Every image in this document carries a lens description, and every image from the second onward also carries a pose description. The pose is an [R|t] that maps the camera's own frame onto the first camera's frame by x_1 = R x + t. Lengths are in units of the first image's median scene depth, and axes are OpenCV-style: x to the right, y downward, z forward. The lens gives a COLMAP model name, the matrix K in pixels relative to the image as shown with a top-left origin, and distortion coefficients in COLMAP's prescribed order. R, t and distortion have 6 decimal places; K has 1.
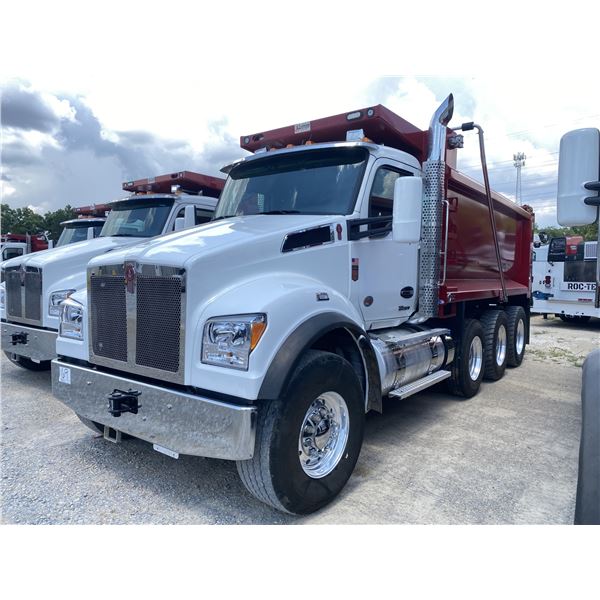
lens RADIAL K [[466.6, 0, 301.5], [0, 466.6, 308.9], [0, 0, 1]] dist [-0.003996, -0.006881]
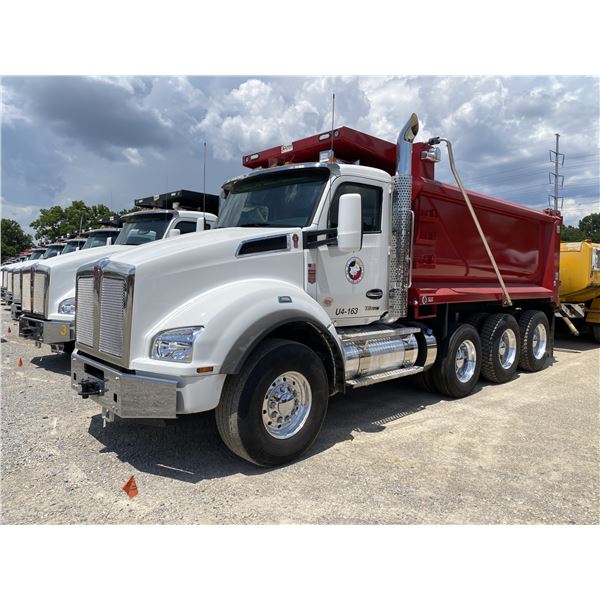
lens RADIAL K [[466.6, 0, 294.3], [0, 466.6, 312.5], [0, 0, 1]] dist [-0.003996, -0.006881]
pose [[0.987313, 0.015062, -0.158071, 0.243307], [-0.014931, 0.999886, 0.002016, 0.010456], [0.158083, 0.000369, 0.987426, -0.142481]]
